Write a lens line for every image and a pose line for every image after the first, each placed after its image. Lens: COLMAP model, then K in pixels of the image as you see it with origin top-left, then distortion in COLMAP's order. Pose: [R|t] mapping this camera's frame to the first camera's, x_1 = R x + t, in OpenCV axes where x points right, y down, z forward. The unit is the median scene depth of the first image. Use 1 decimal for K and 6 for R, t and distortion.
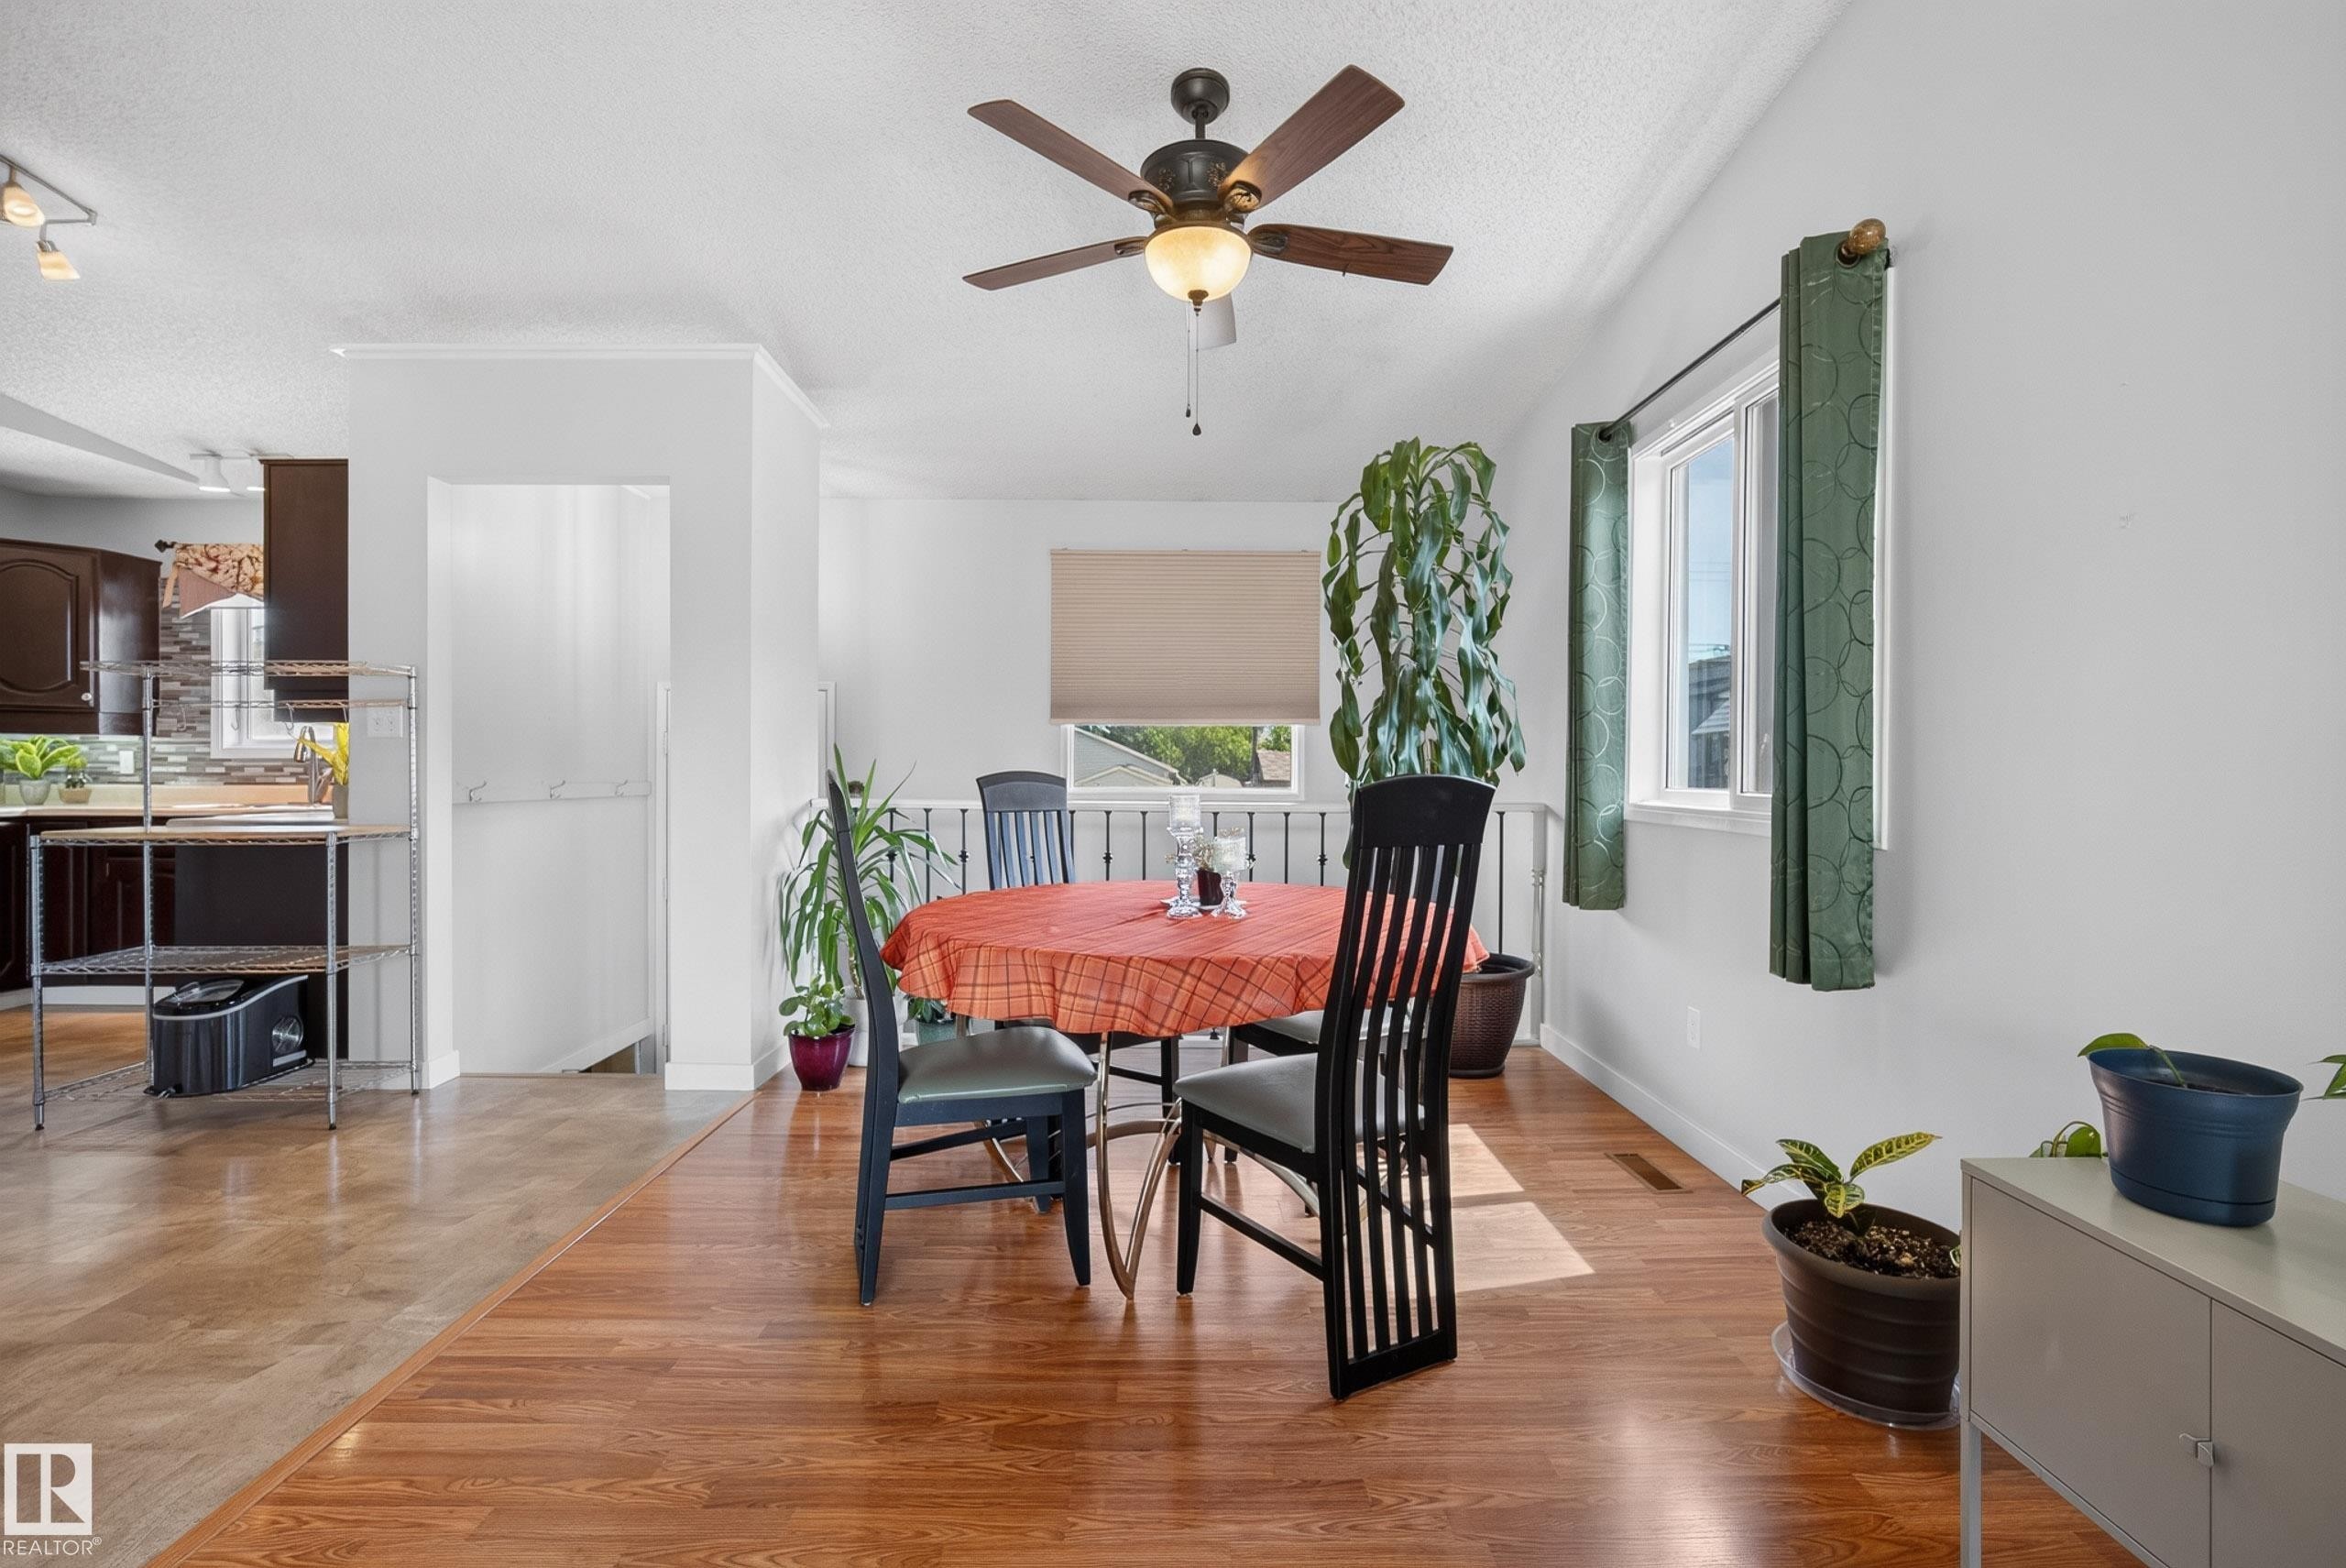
lens RADIAL K [[1027.5, 0, 1177.7], [0, 1027.5, 777.1], [0, 0, 1]] dist [0.002843, -0.004655]
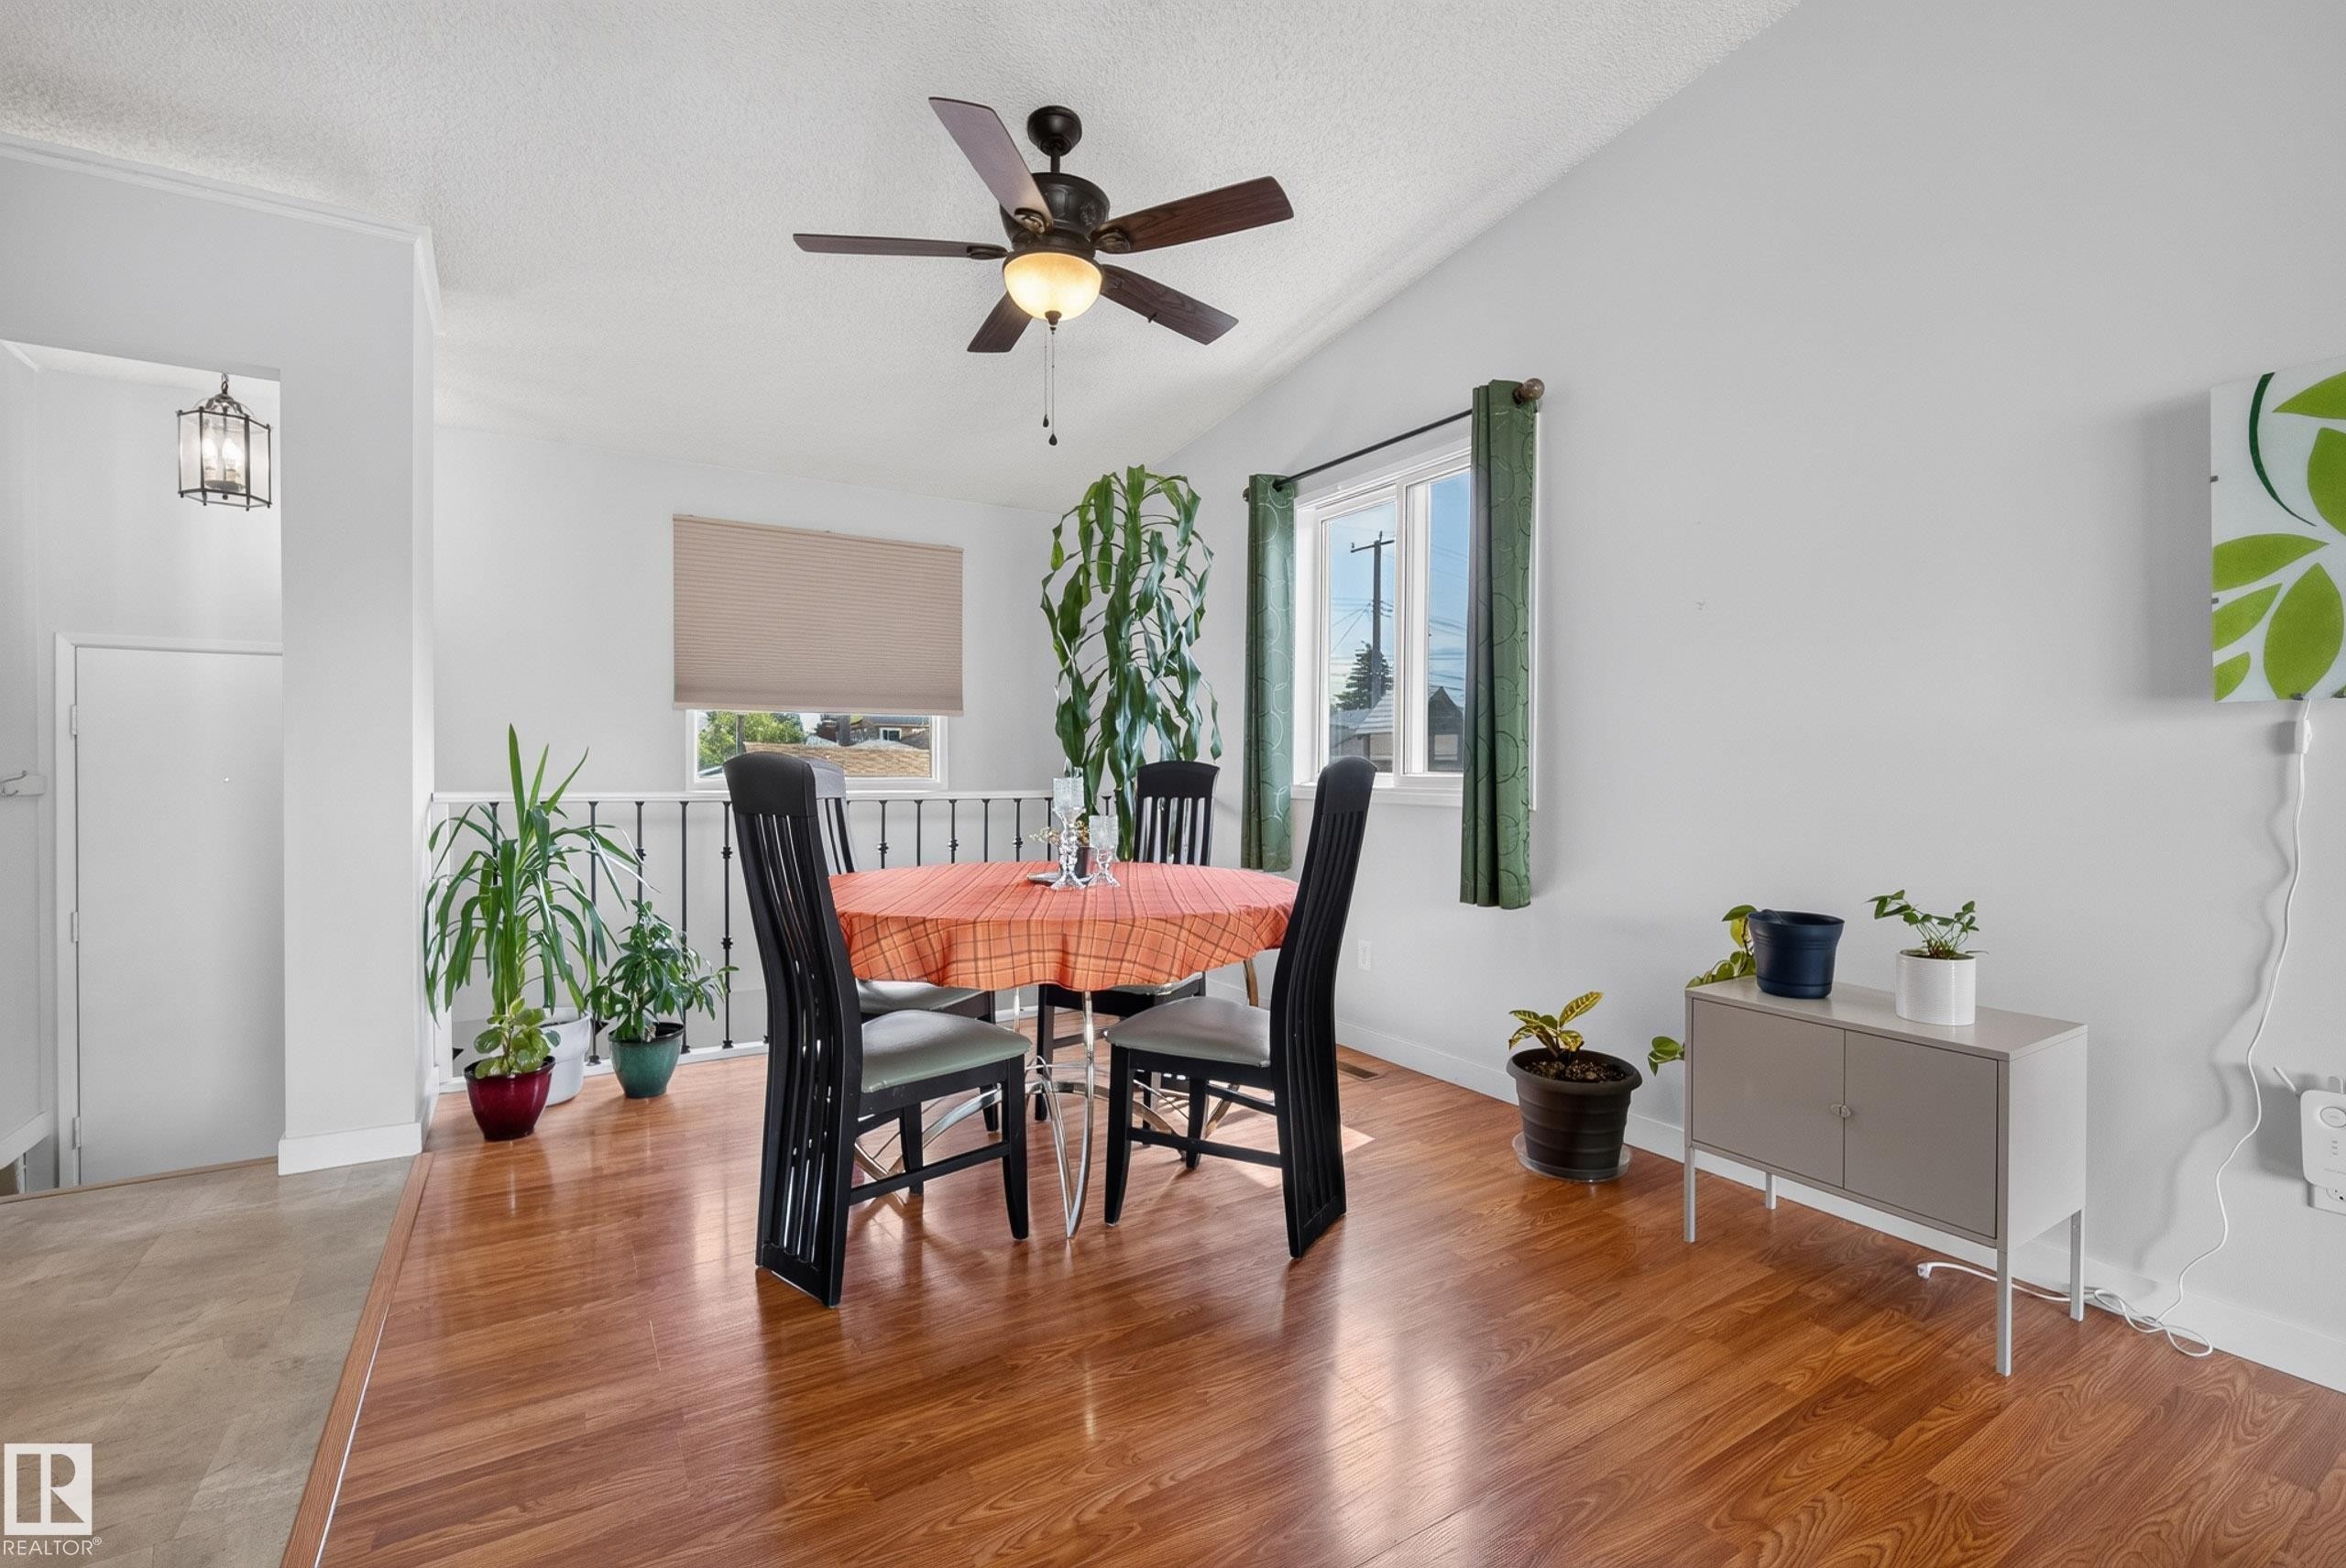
lens RADIAL K [[1024.2, 0, 1176.1], [0, 1024.2, 773.1], [0, 0, 1]] dist [-0.003594, 0.001063]
pose [[0.858144, -0.005451, 0.513381, -0.324929], [0.004627, 0.999985, 0.002883, 0.007524], [-0.513389, -0.000099, 0.858156, 0.007957]]
